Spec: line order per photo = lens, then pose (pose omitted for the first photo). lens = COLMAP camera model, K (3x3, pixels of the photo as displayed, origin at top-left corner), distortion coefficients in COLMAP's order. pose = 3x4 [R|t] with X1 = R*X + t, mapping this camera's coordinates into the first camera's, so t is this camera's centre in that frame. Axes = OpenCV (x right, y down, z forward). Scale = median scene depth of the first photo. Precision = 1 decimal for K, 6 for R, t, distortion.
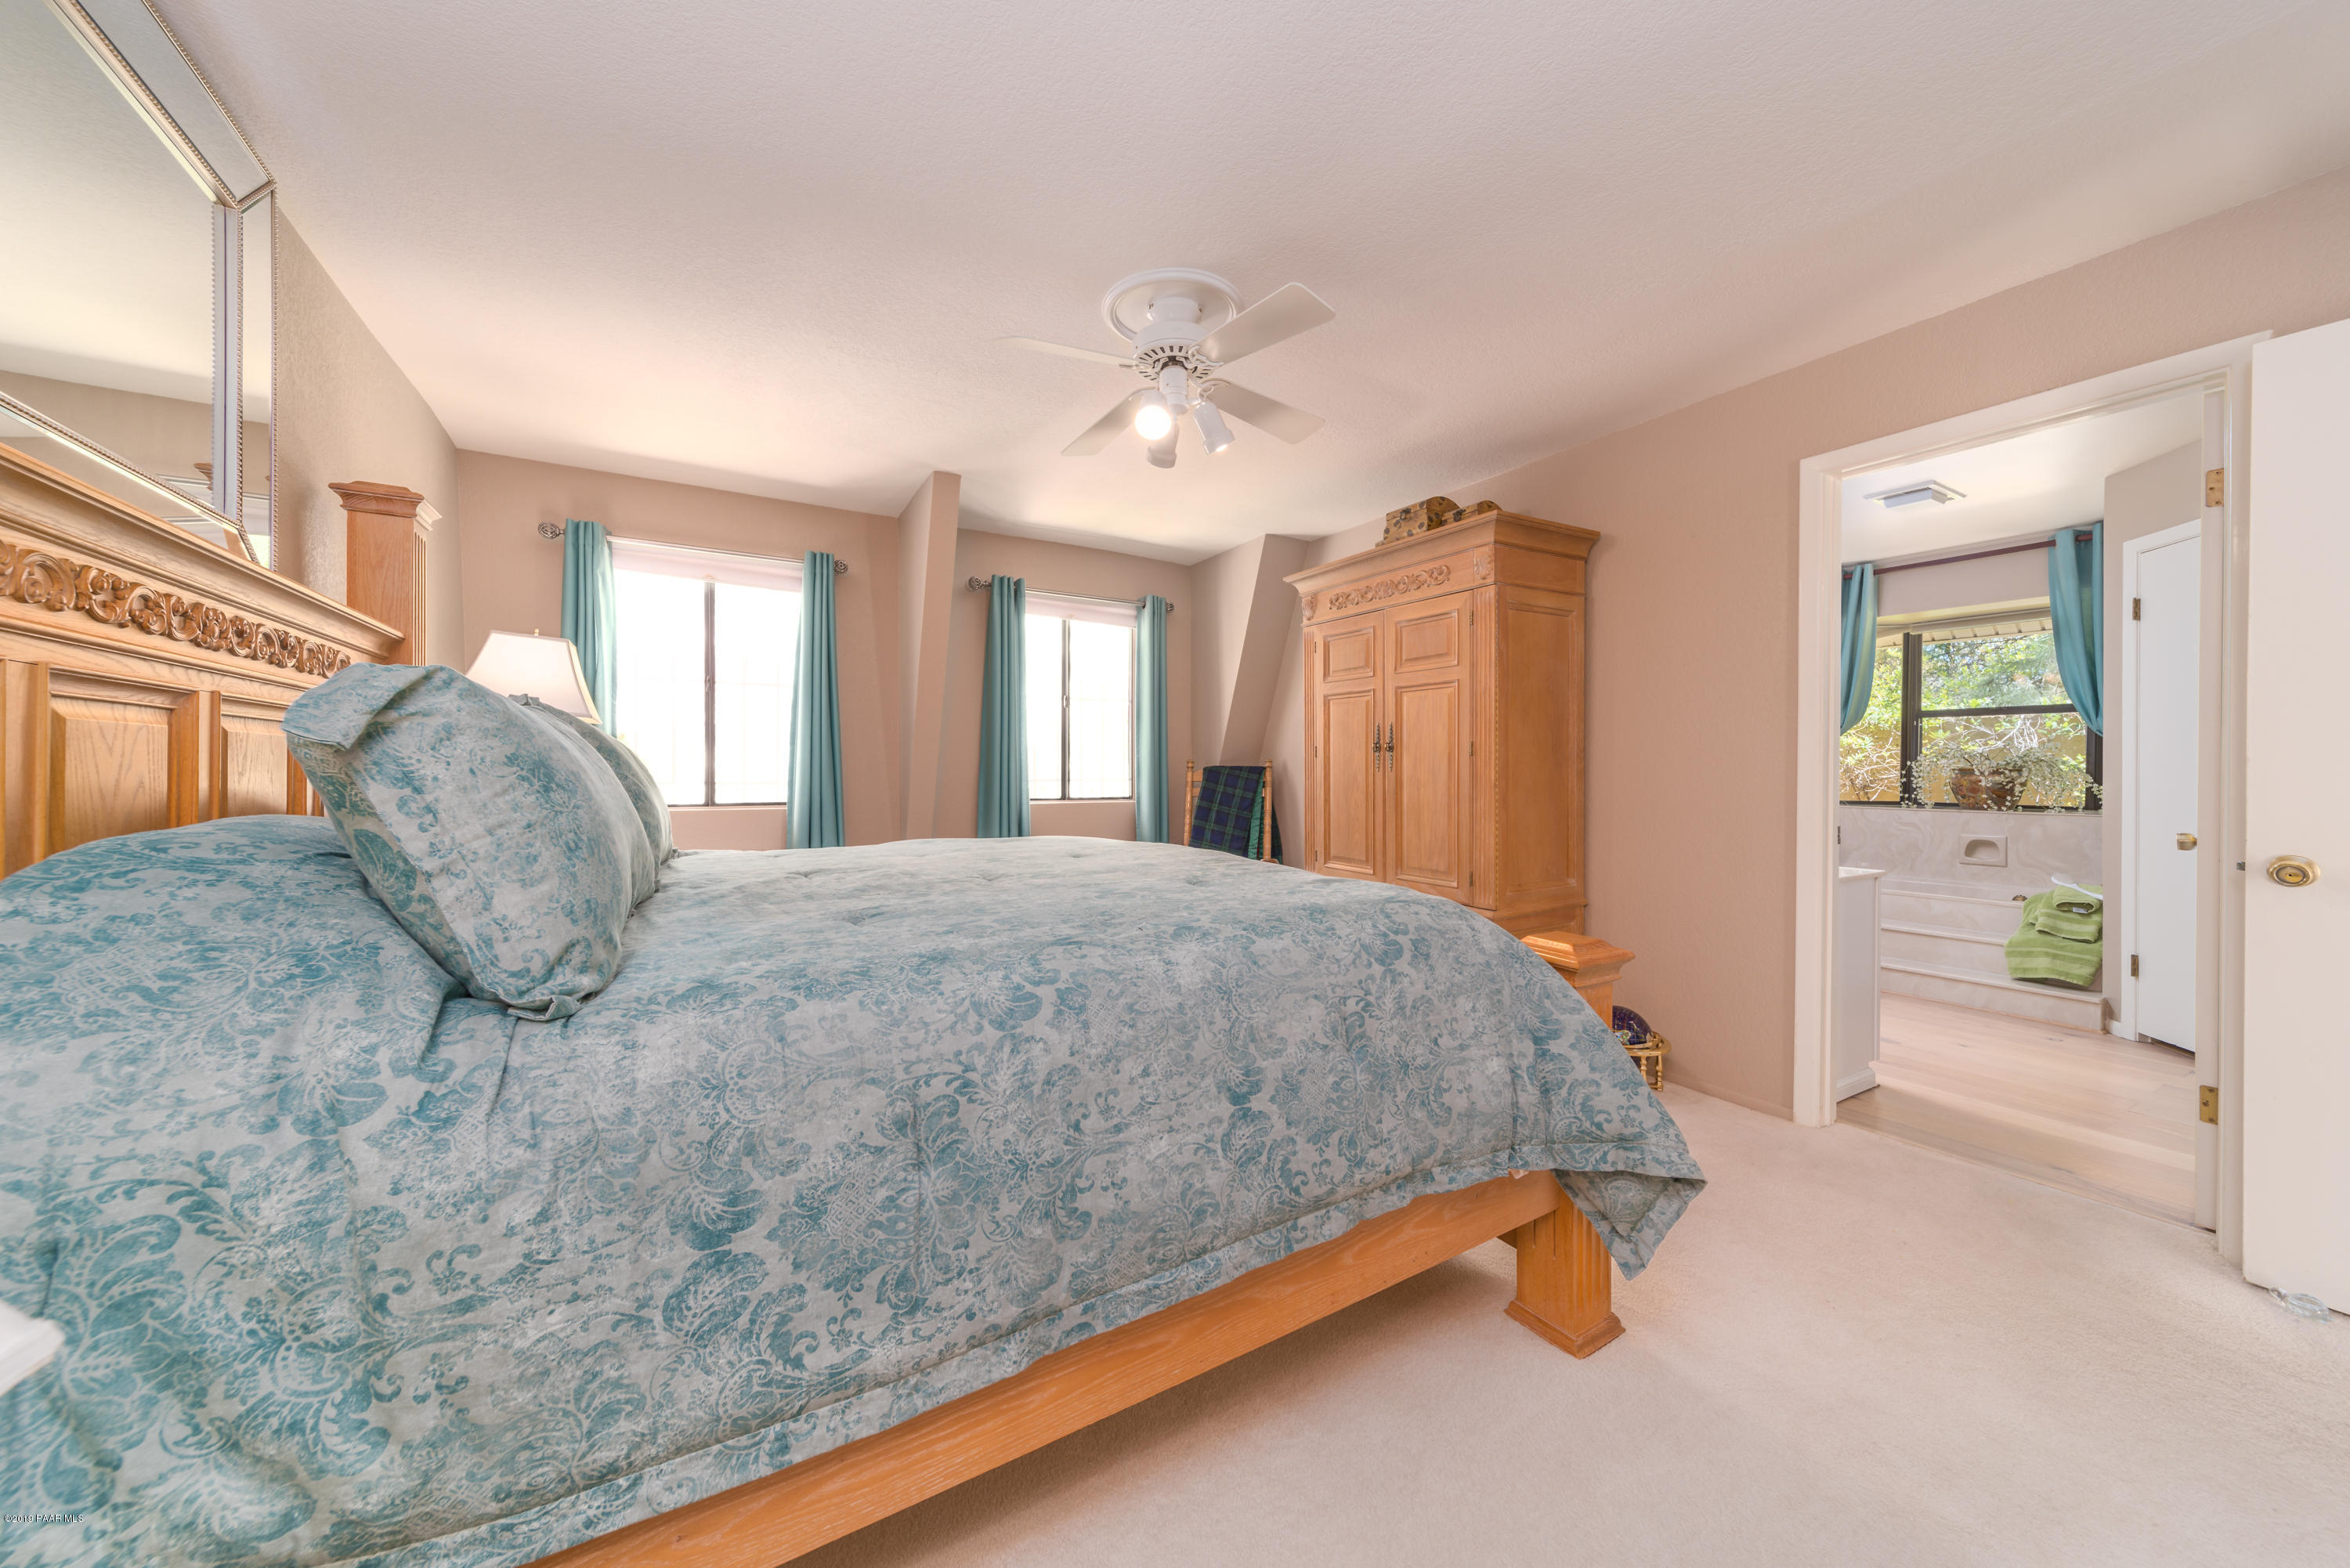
lens RADIAL K [[809.4, 0, 1173.1], [0, 809.4, 773.7], [0, 0, 1]] dist [0.000899, -0.000244]
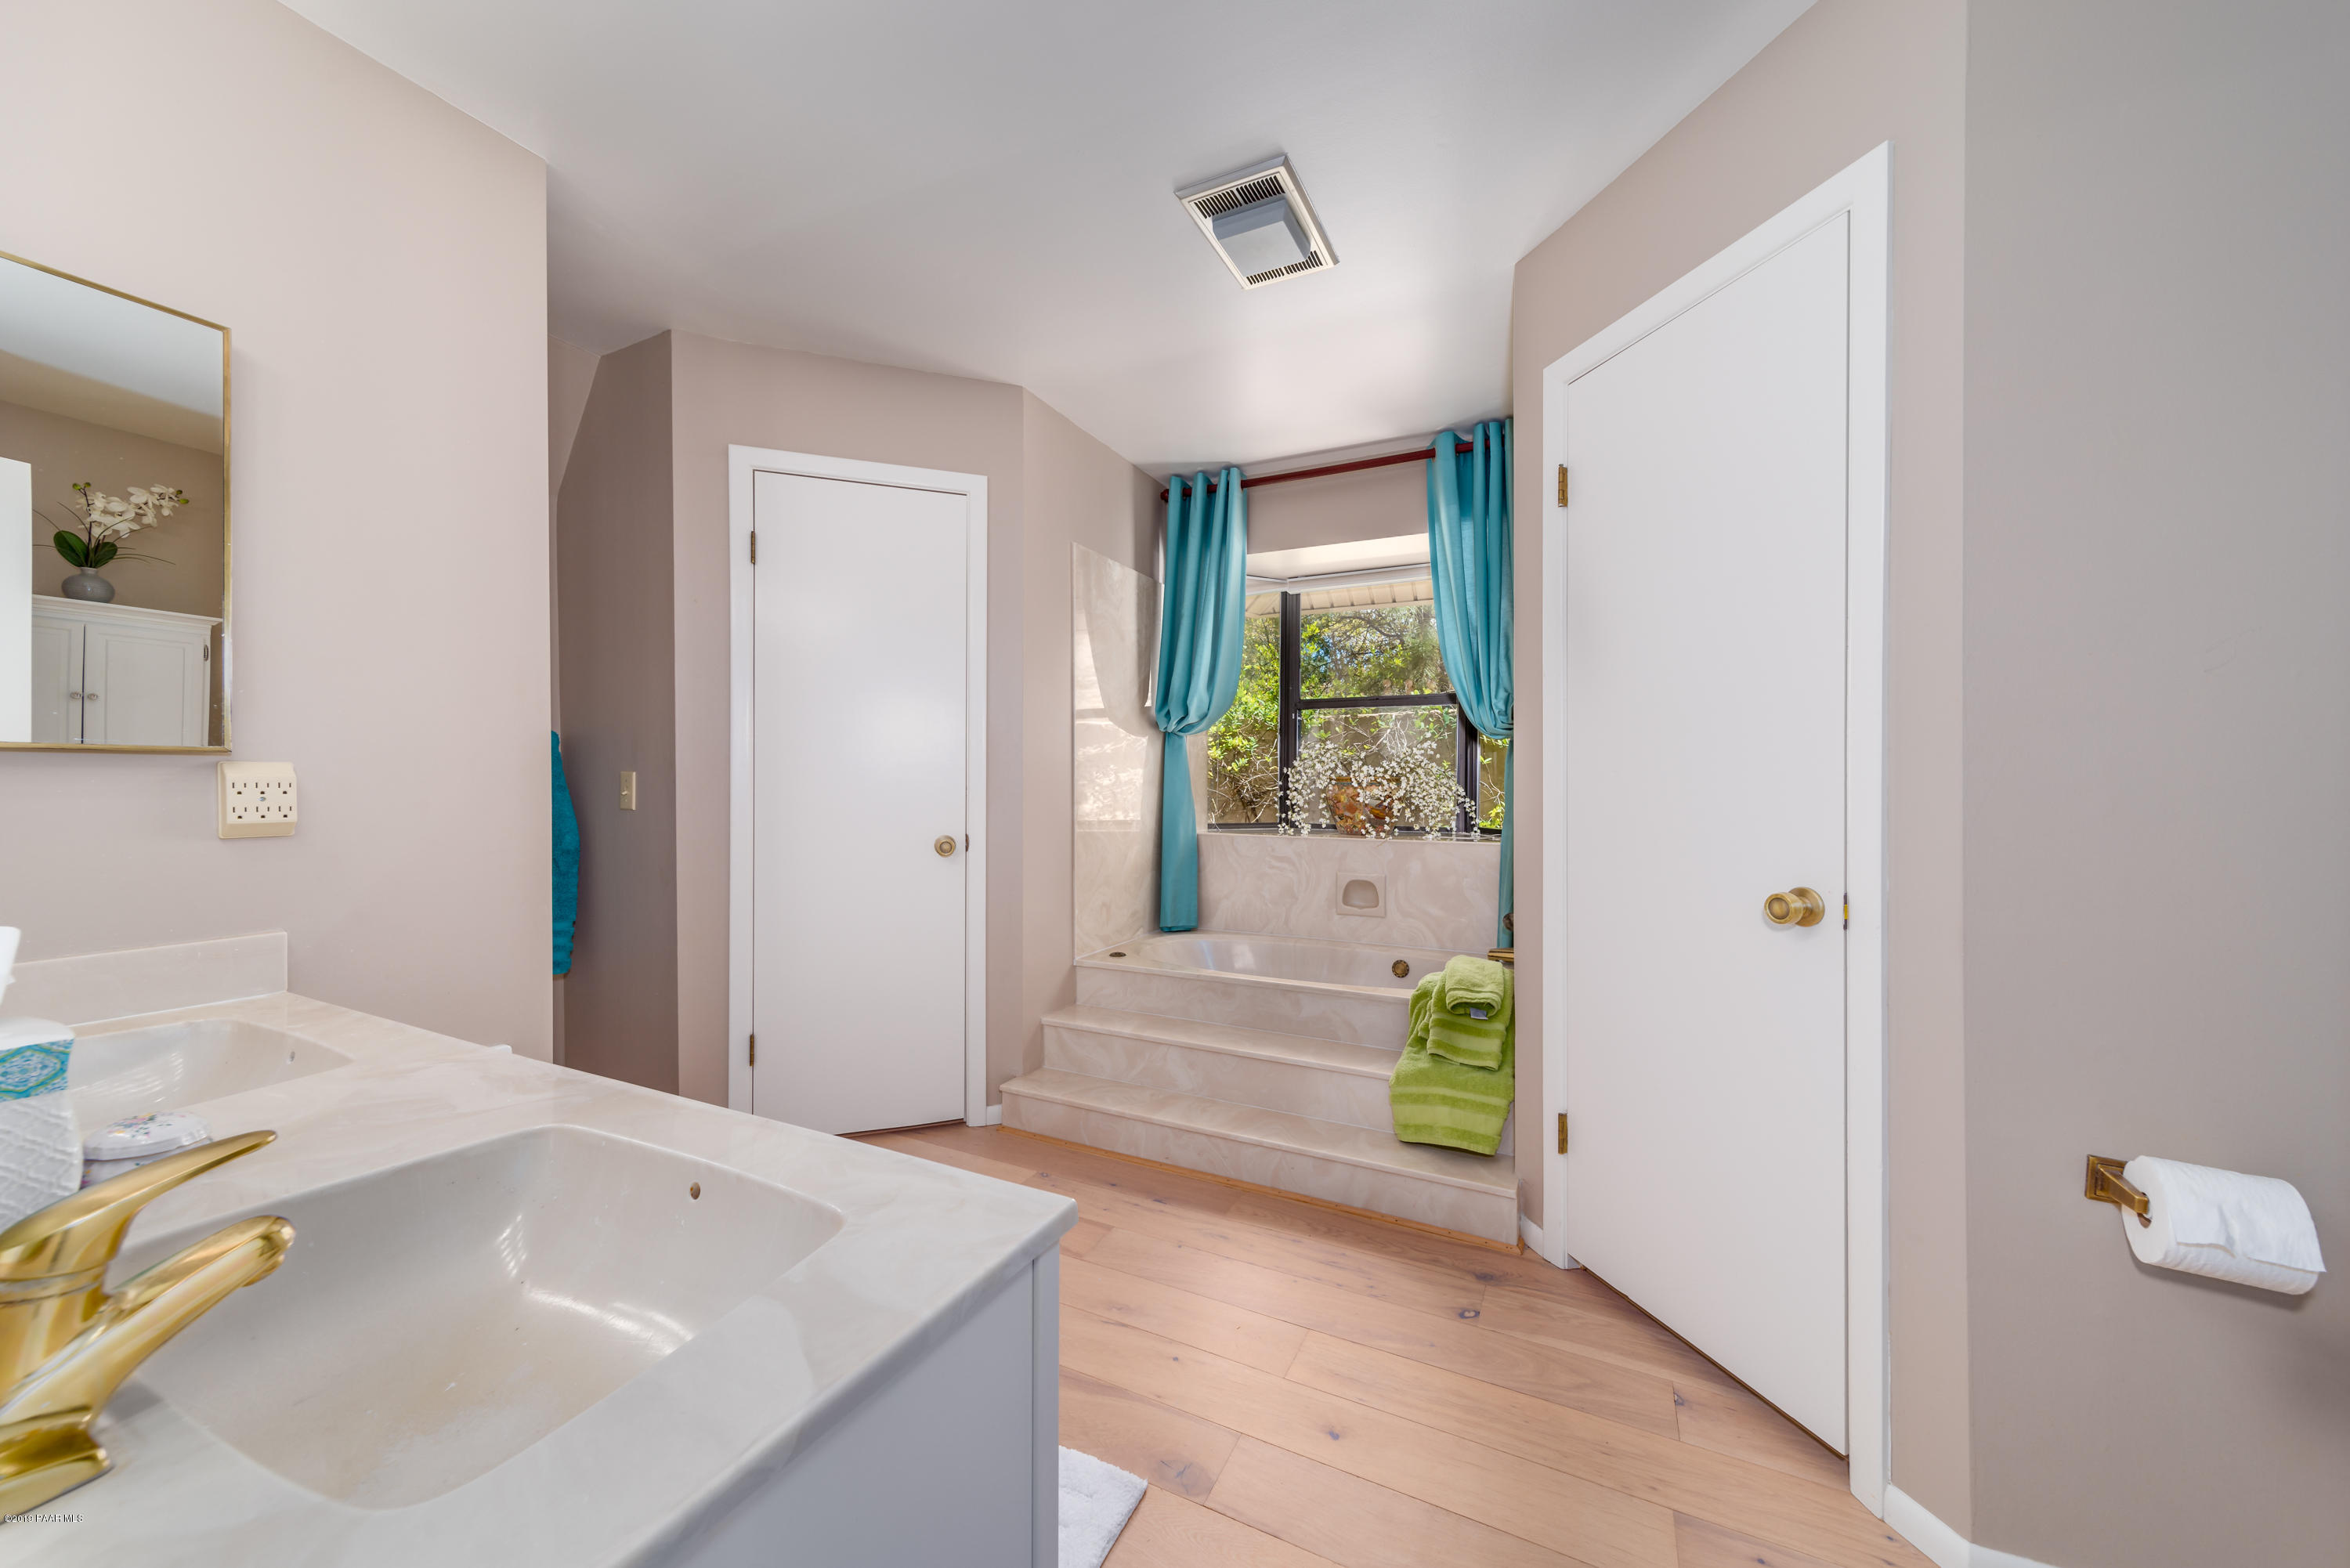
lens RADIAL K [[809.4, 0, 1179.0], [0, 809.4, 779.6], [0, 0, 1]] dist [0.000899, -0.000244]
pose [[0.842937, -0.000112, 0.538012, 0.505856], [0.003552, 0.999979, -0.005358, -0.001051], [-0.538000, 0.006428, 0.842920, 0.509347]]
